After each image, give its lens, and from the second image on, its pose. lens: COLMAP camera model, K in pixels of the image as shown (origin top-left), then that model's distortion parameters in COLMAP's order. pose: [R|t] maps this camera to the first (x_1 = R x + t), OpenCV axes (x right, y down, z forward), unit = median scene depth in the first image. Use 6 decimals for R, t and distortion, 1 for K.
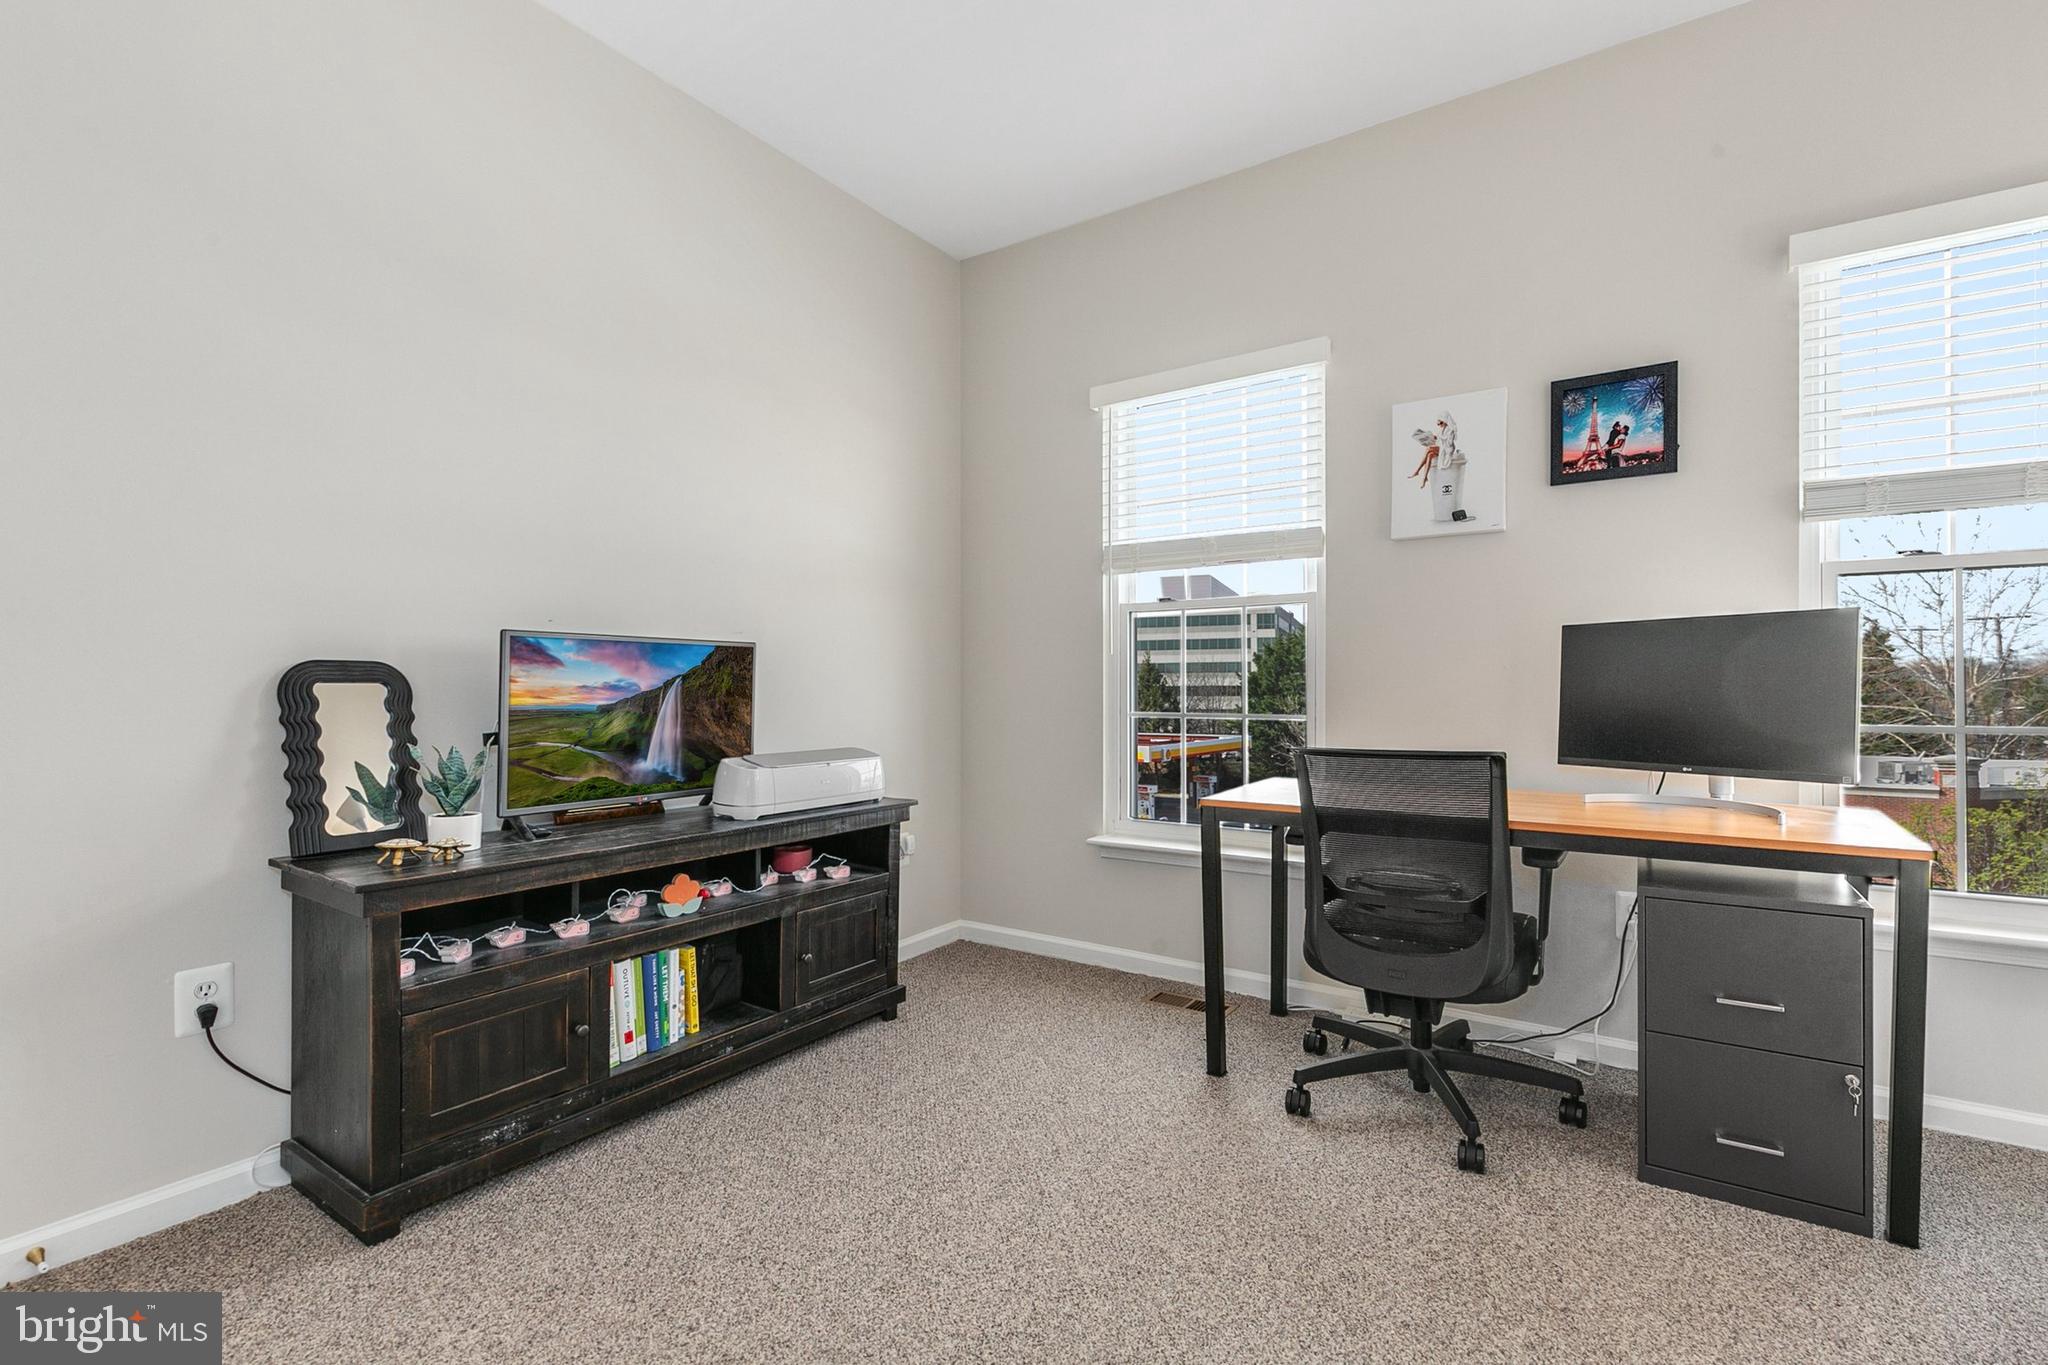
lens RADIAL K [[933.6, 0, 1039.7], [0, 933.6, 688.4], [0, 0, 1]] dist [0.011051, -0.001480]
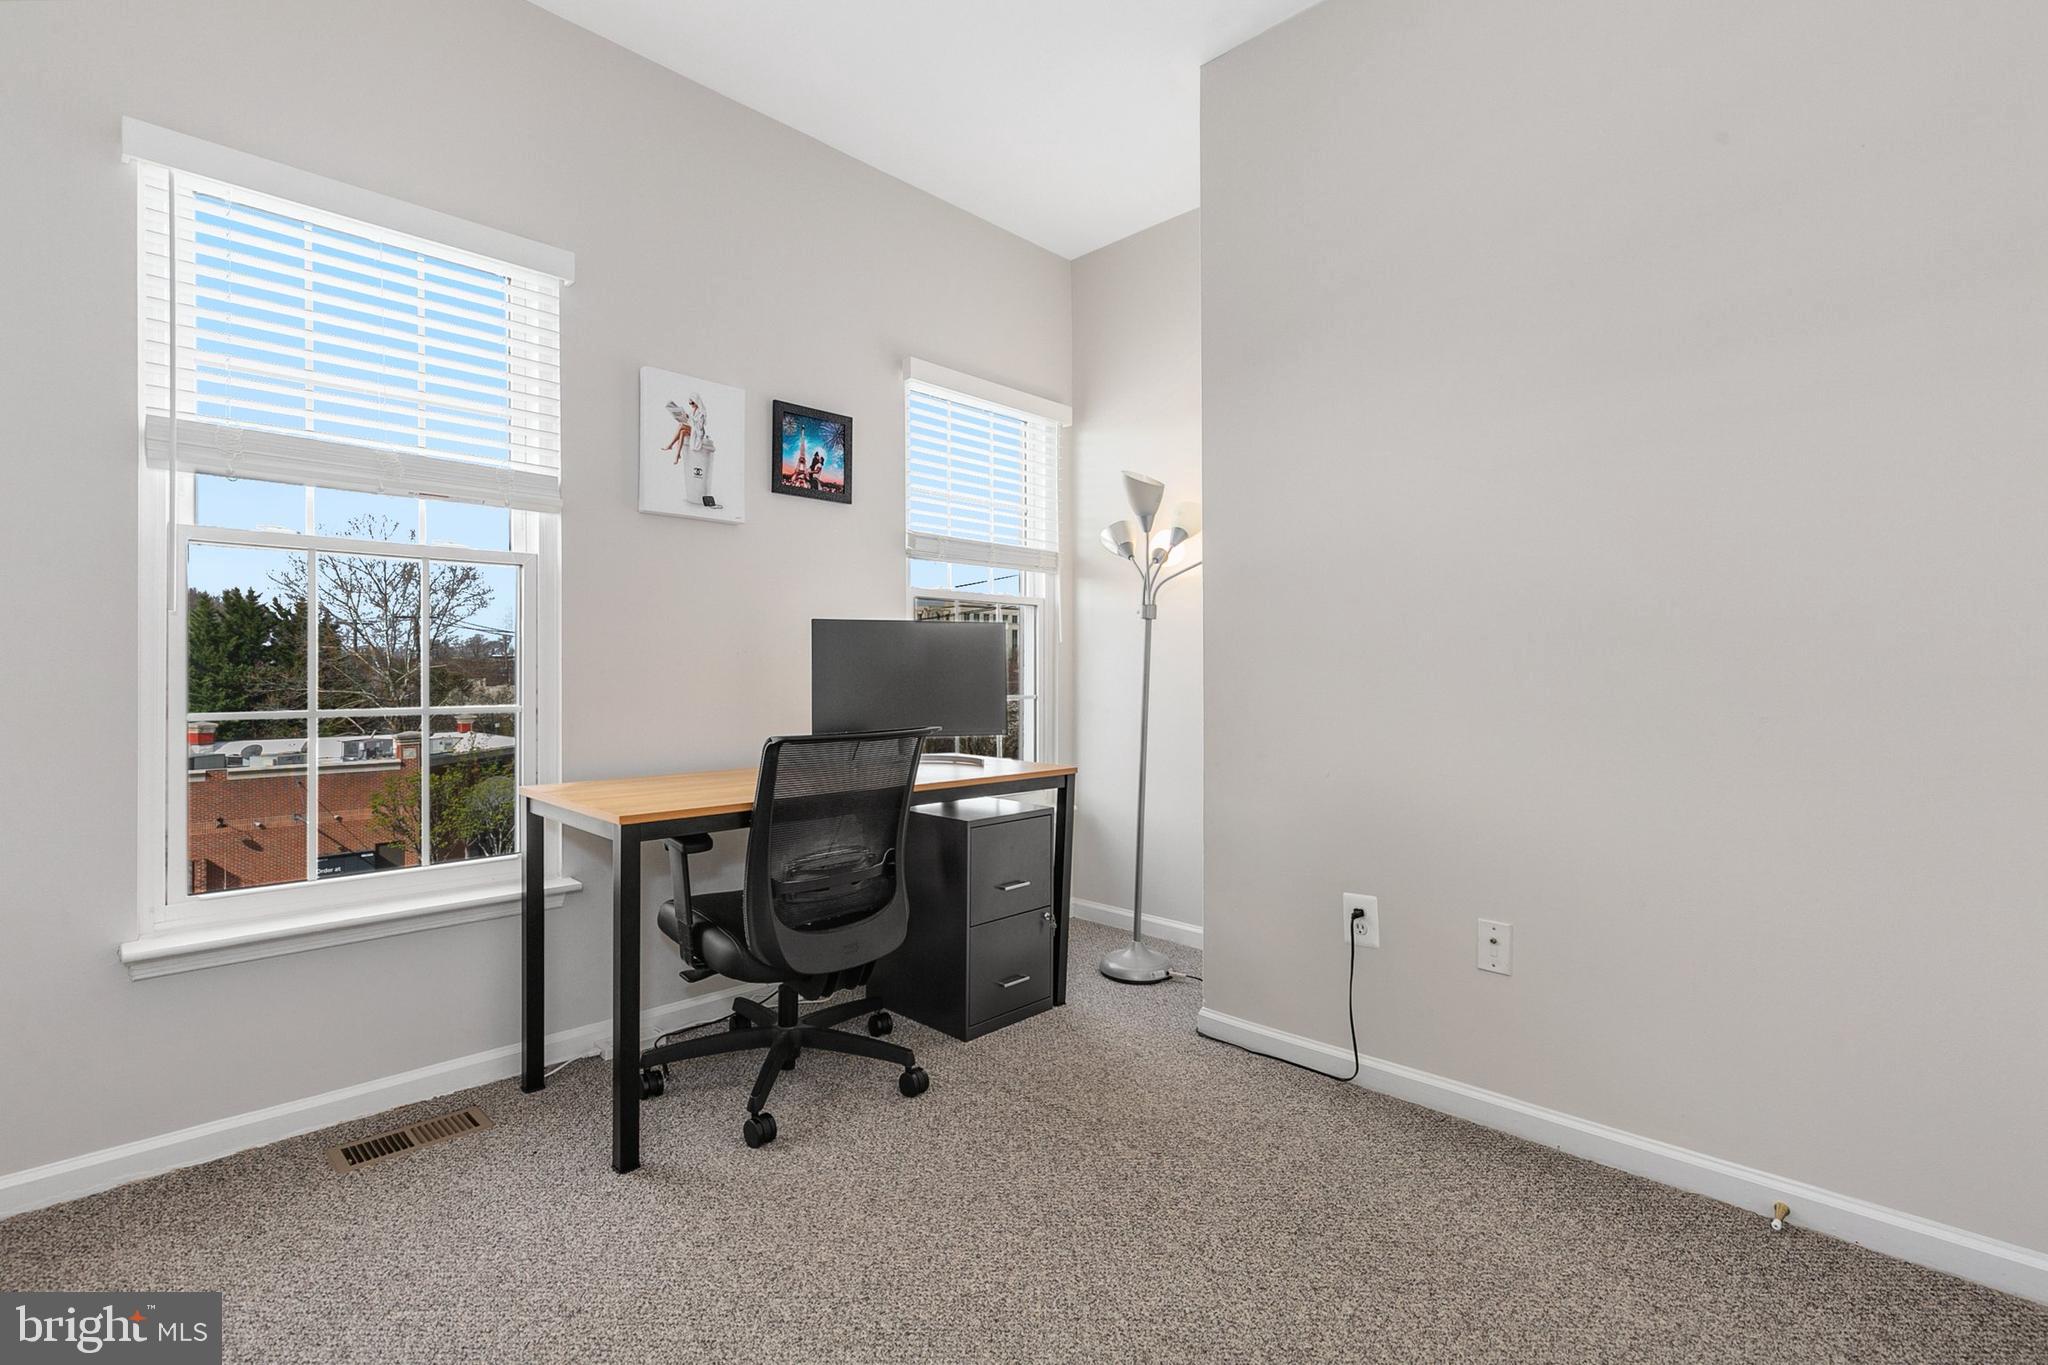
lens RADIAL K [[933.6, 0, 1018.5], [0, 933.6, 663.3], [0, 0, 1]] dist [0.011051, -0.001480]
pose [[0.188054, 0.013774, 0.982062, -0.470884], [-0.002482, 0.999905, -0.013549, 0.002229], [-0.982156, 0.000110, 0.188070, 0.481131]]
